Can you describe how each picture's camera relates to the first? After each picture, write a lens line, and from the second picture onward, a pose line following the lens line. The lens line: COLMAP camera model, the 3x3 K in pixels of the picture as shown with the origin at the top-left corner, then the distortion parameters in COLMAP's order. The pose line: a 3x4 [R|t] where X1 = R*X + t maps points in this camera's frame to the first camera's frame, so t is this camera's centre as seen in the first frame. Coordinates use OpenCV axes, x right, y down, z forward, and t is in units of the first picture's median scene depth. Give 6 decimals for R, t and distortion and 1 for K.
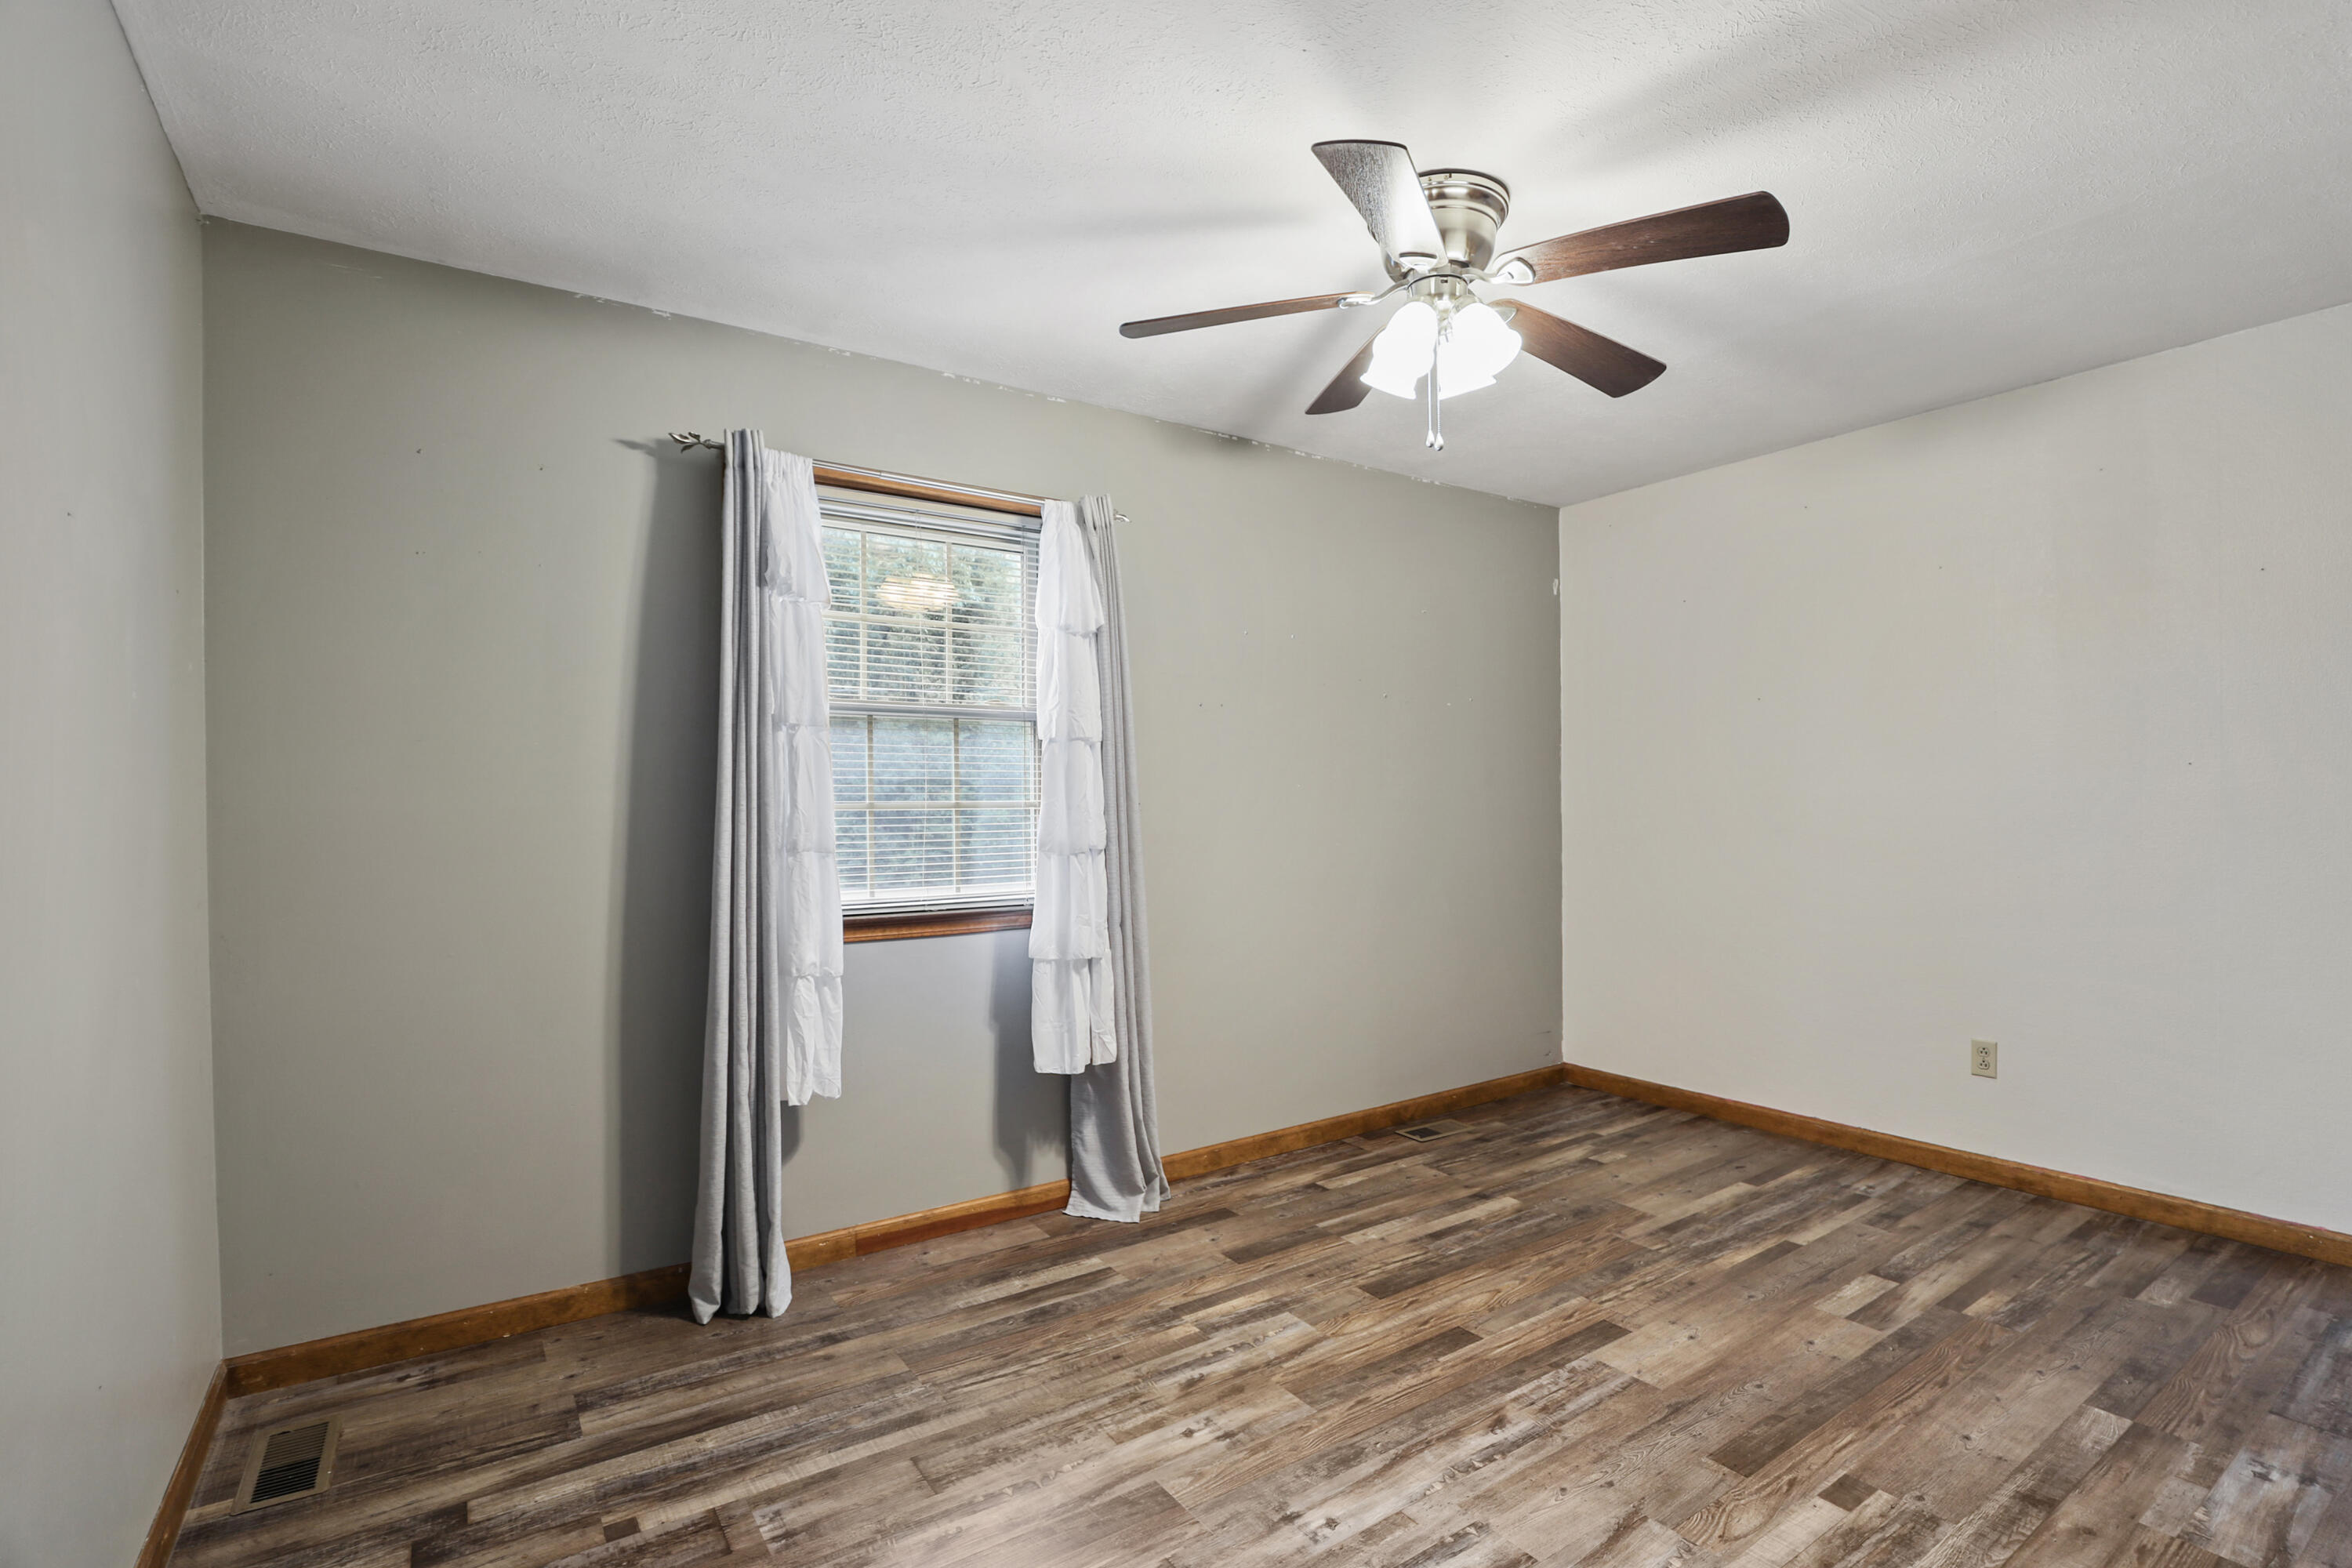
lens RADIAL K [[1084.9, 0, 1175.1], [0, 1084.9, 787.0], [0, 0, 1]] dist [-0.034949, 0.006033]
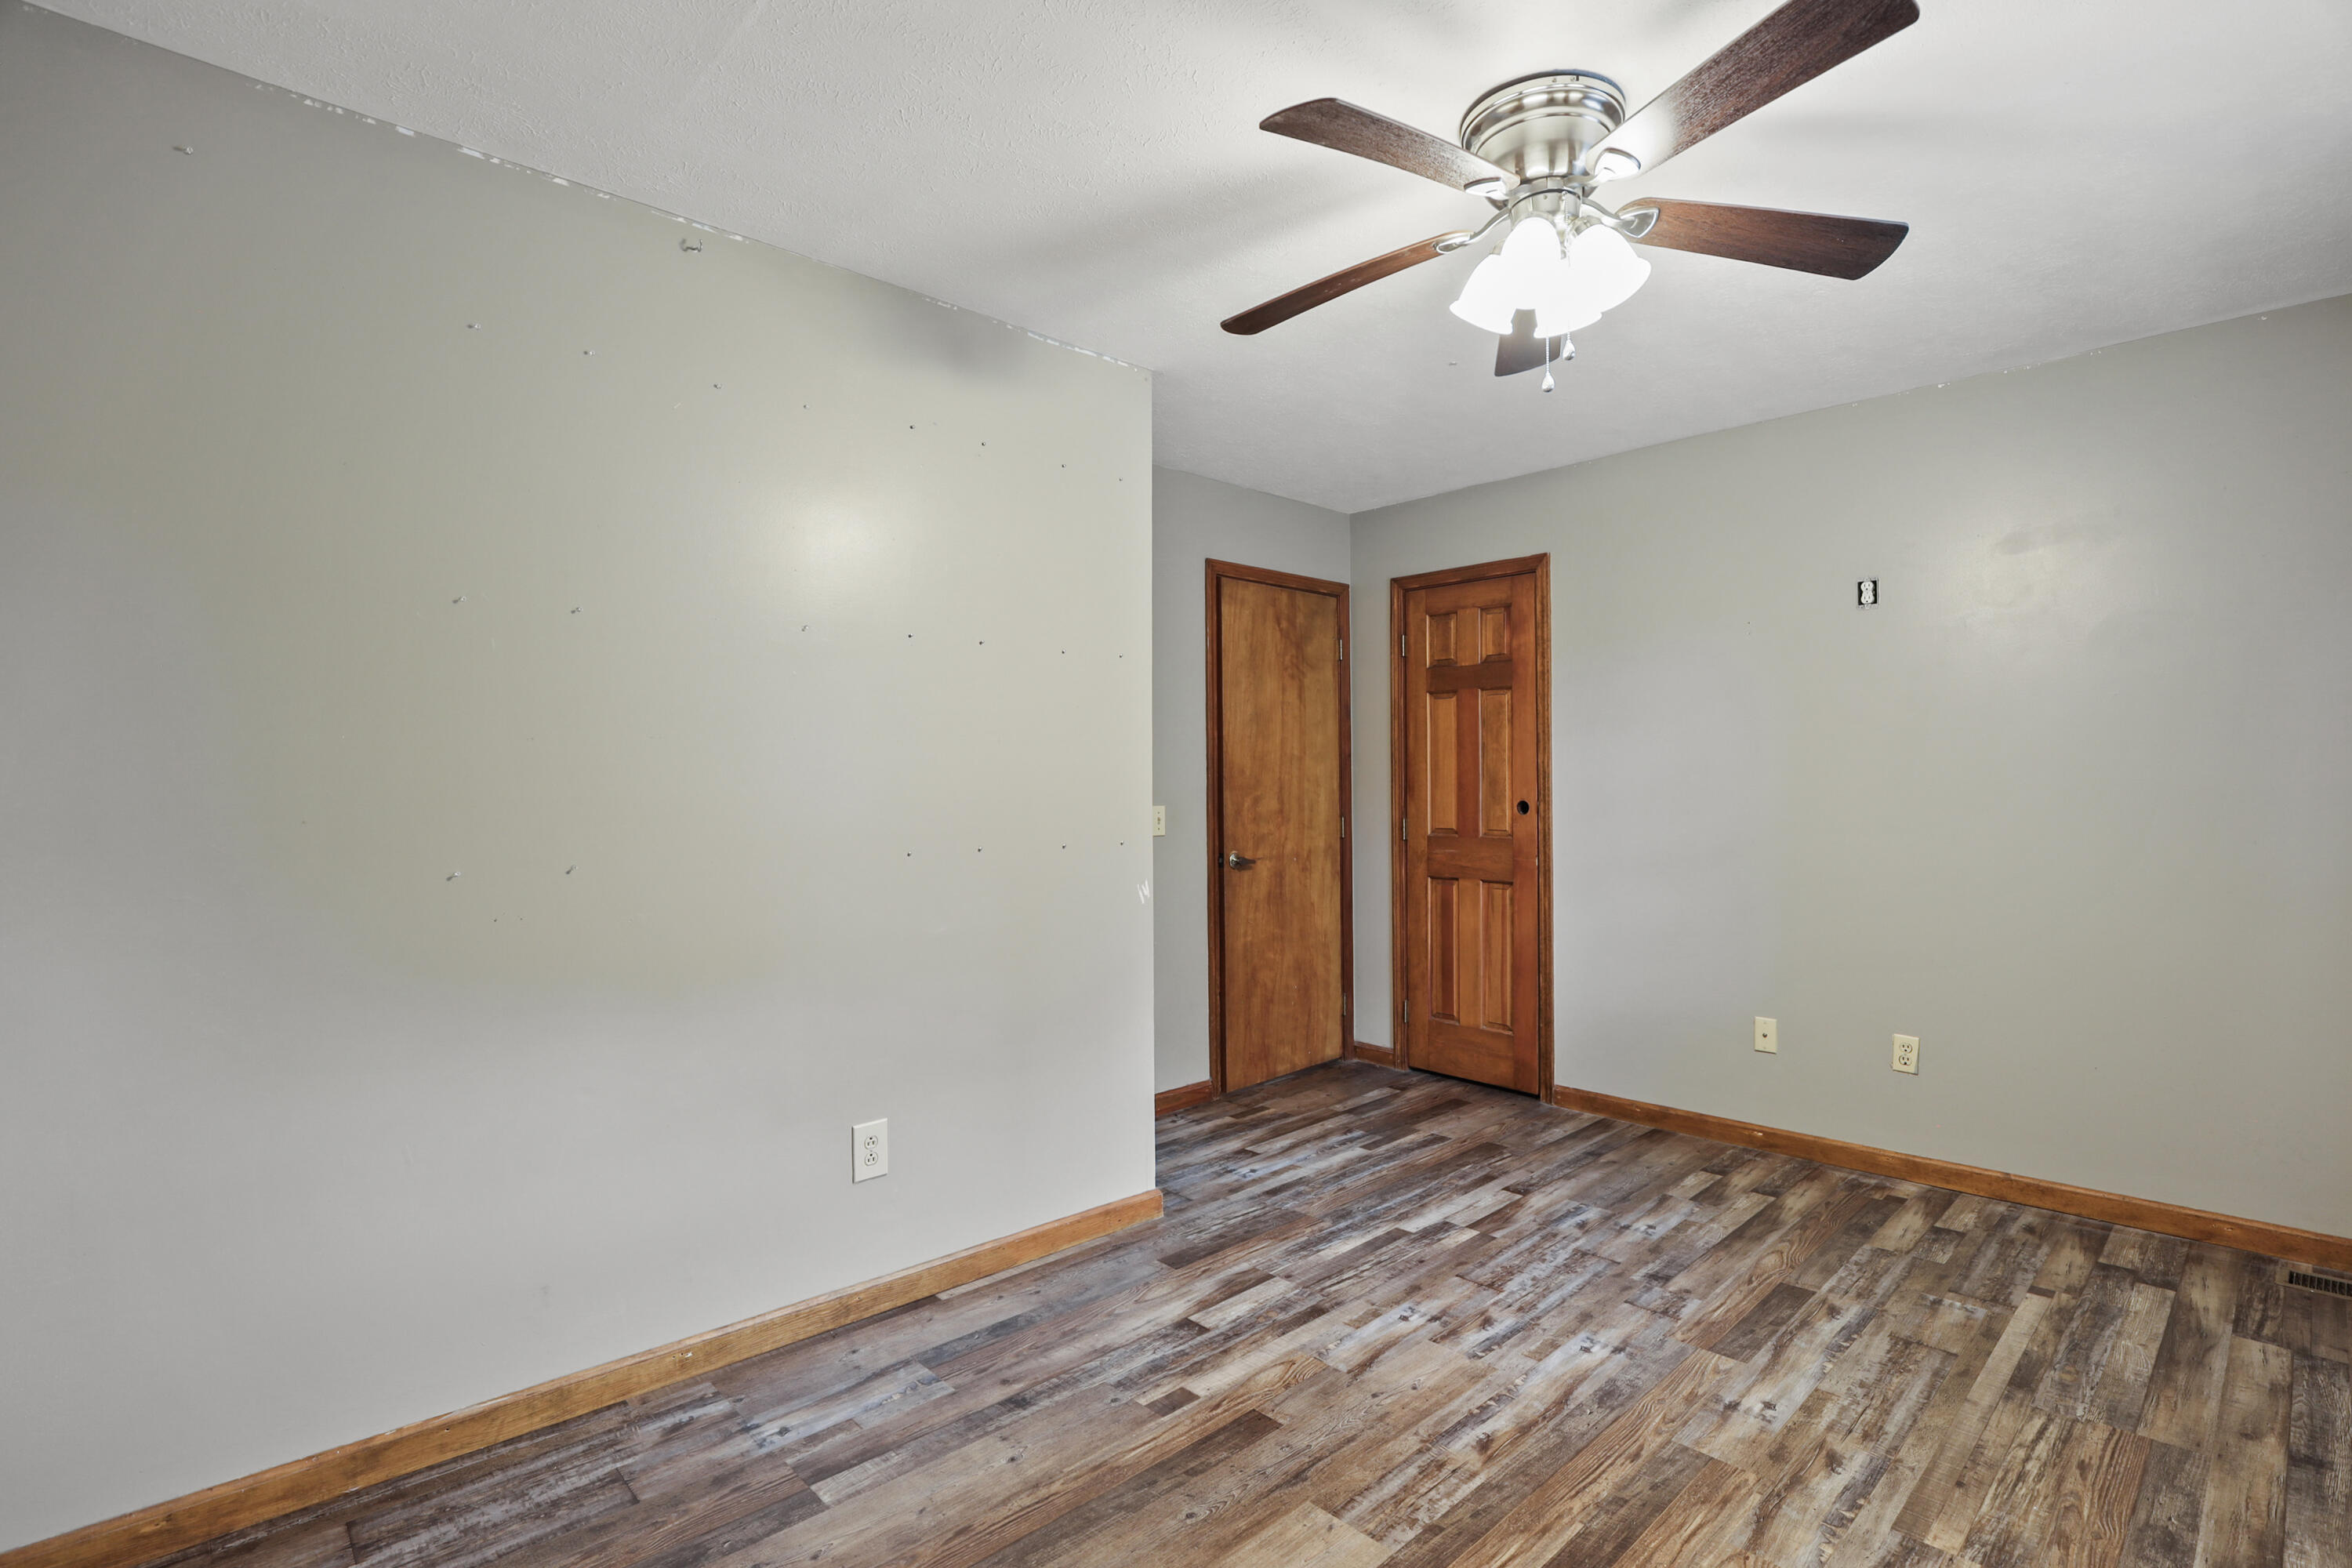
lens RADIAL K [[1084.9, 0, 1176.2], [0, 1084.9, 785.8], [0, 0, 1]] dist [-0.034949, 0.006033]
pose [[-0.986009, 0.016483, -0.165875, 0.735344], [0.017305, 0.999844, -0.003513, 0.010553], [0.165791, -0.006334, -0.986141, 1.935386]]
